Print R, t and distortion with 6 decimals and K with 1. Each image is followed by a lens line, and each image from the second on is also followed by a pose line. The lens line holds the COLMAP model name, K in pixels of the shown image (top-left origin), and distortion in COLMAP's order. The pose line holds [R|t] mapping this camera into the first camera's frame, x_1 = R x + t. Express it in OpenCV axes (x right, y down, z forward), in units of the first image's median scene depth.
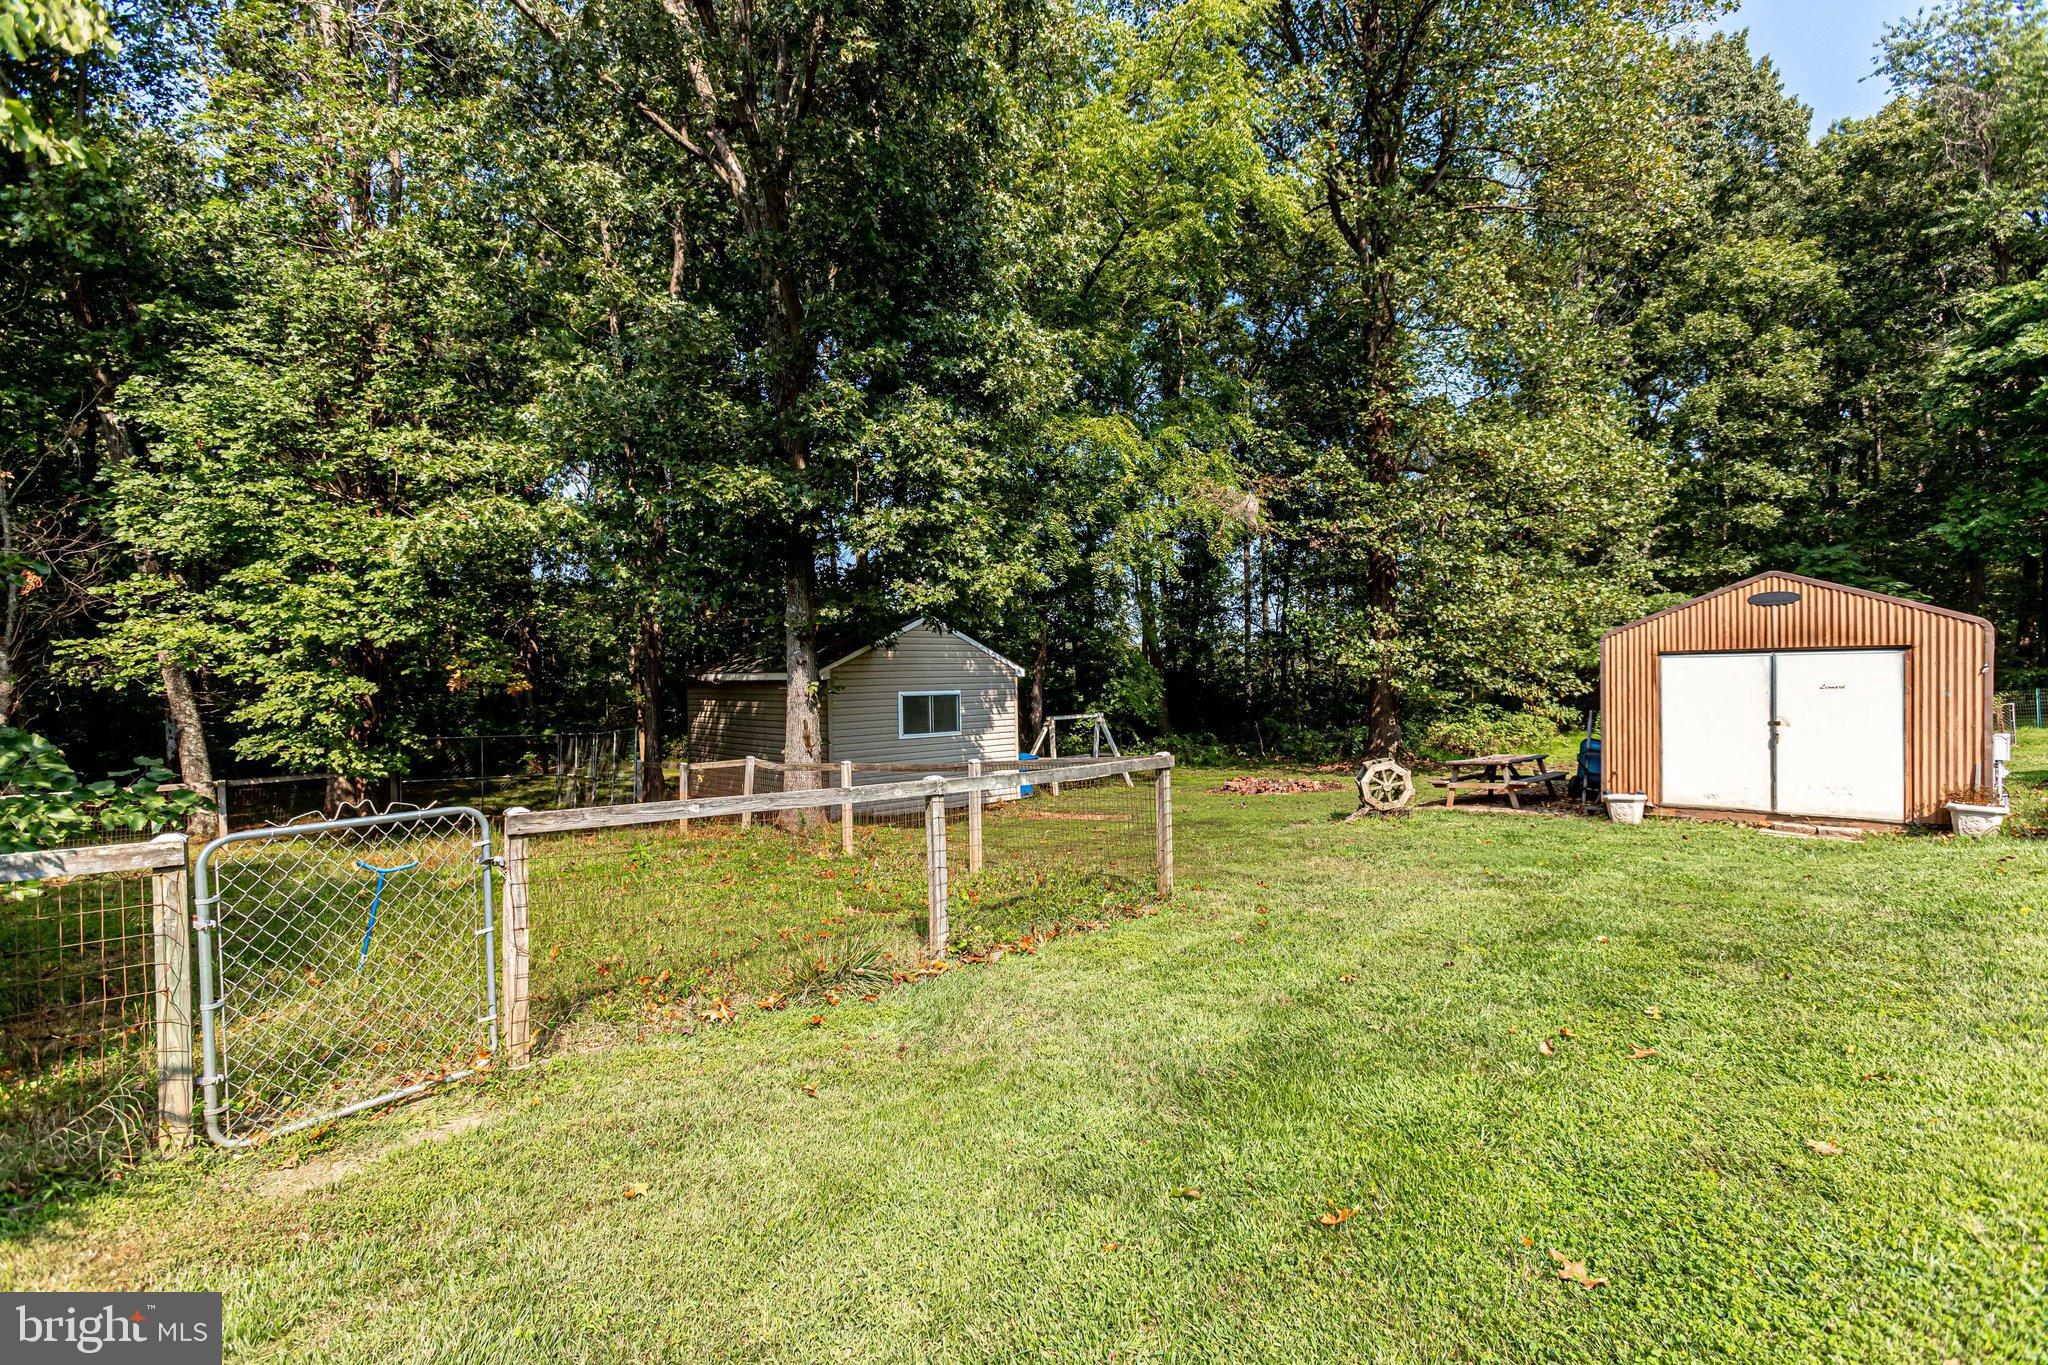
lens RADIAL K [[919.2, 0, 1020.0], [0, 919.2, 682.1], [0, 0, 1]] dist [-0.002691, 0.007853]
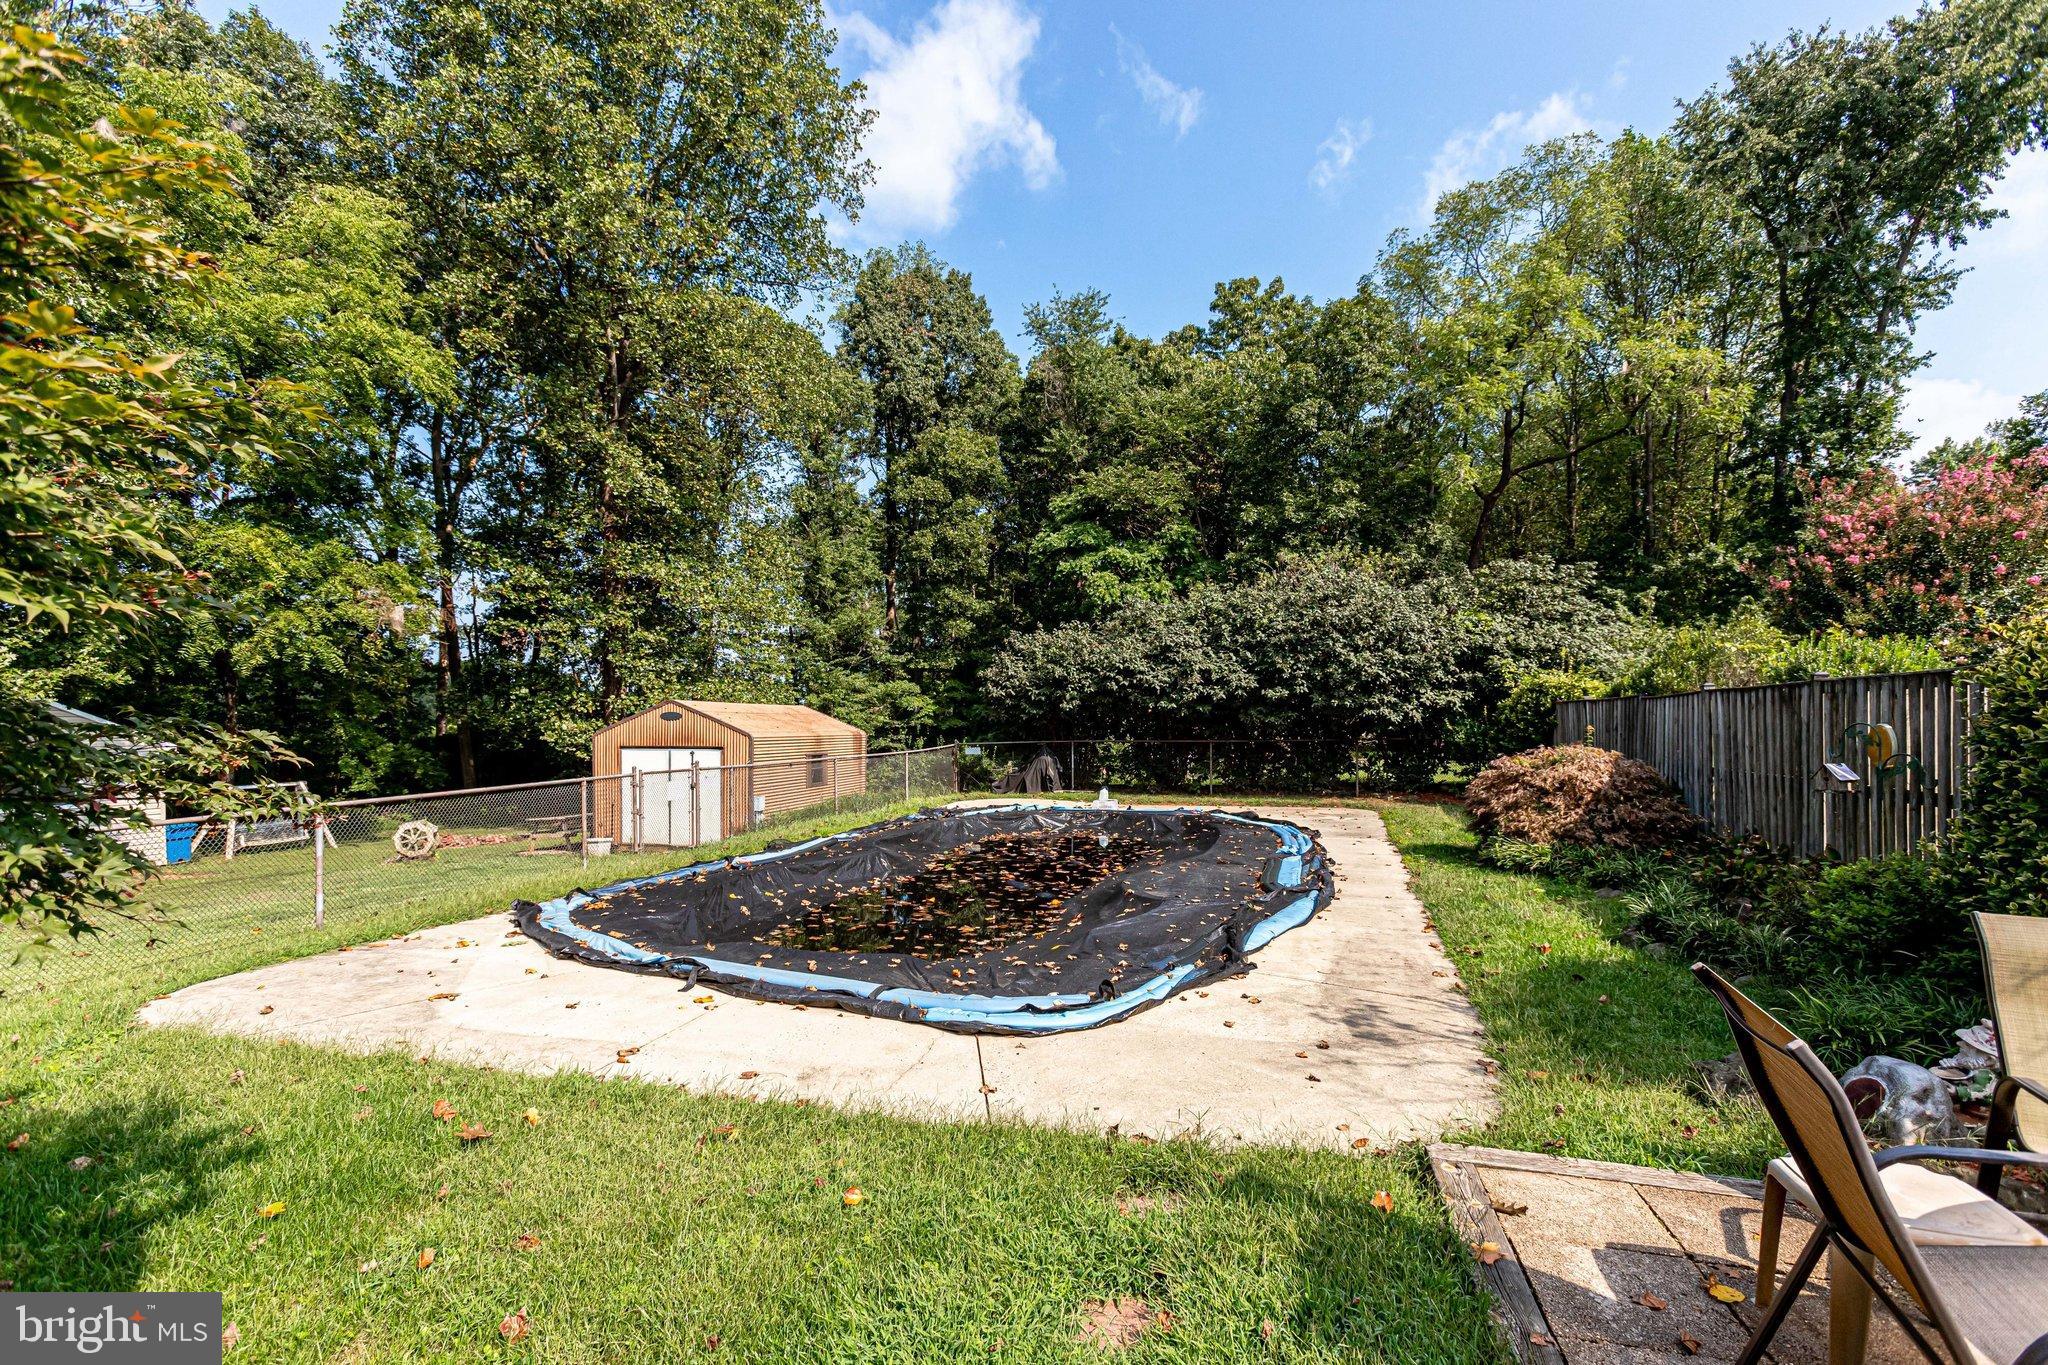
lens RADIAL K [[919.2, 0, 1012.4], [0, 919.2, 732.5], [0, 0, 1]] dist [-0.002691, 0.007853]
pose [[0.858403, 0.011368, 0.512849, 0.283520], [-0.012397, 0.999922, -0.001413, -0.038111], [-0.512825, -0.005145, 0.858477, -0.427719]]
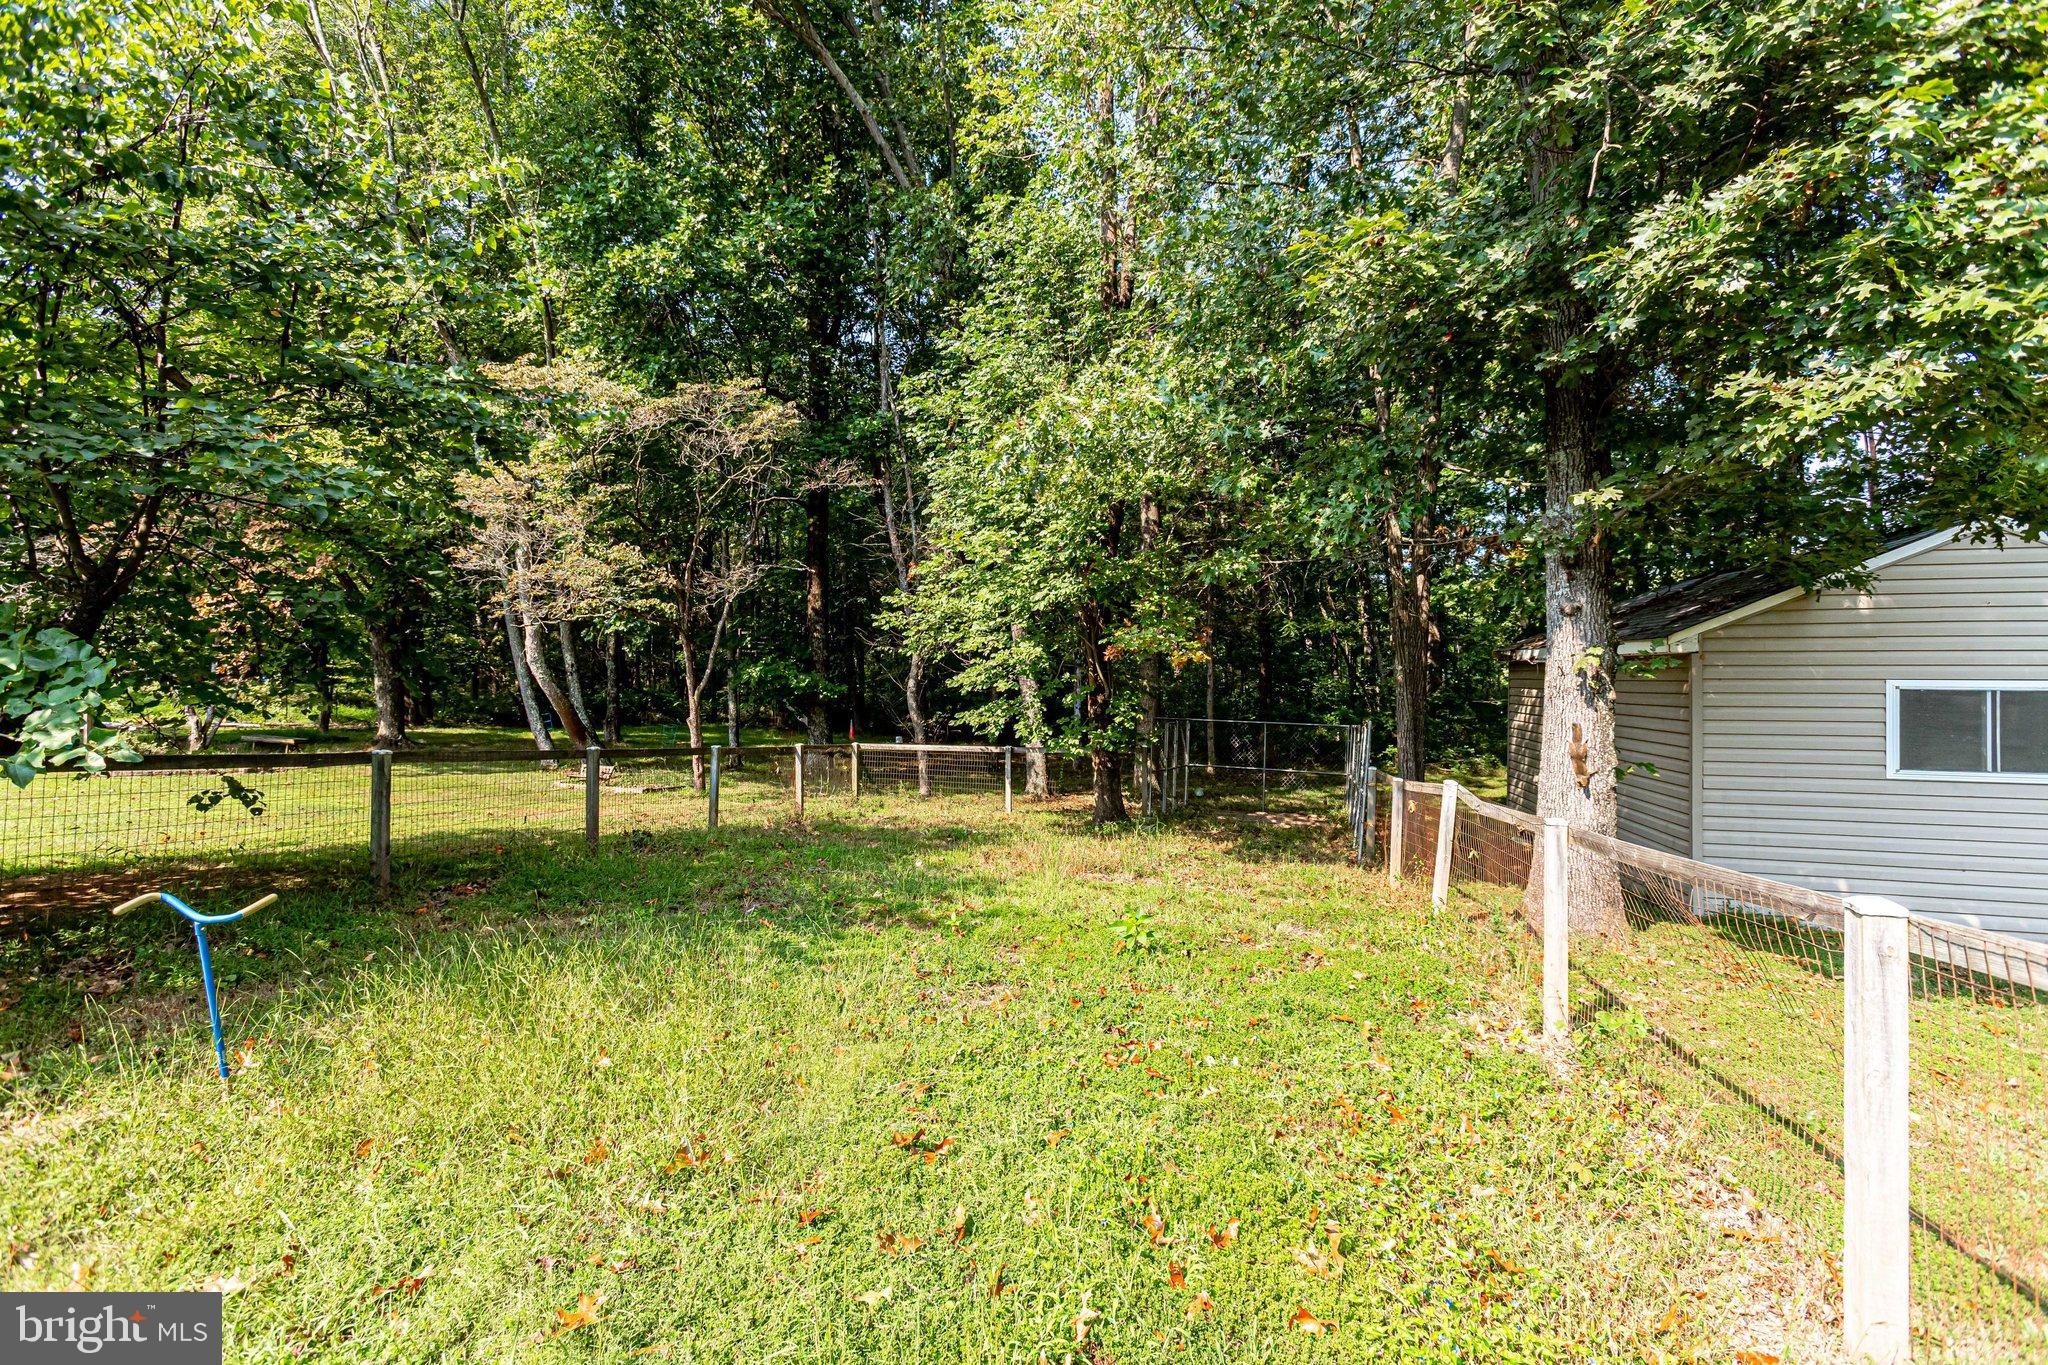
lens RADIAL K [[919.2, 0, 1007.7], [0, 919.2, 671.8], [0, 0, 1]] dist [-0.002691, 0.007853]
pose [[0.553766, 0.016625, -0.832506, 0.013011], [-0.021076, 0.999760, 0.005946, 0.011123], [0.832405, 0.014253, 0.553984, 0.303434]]
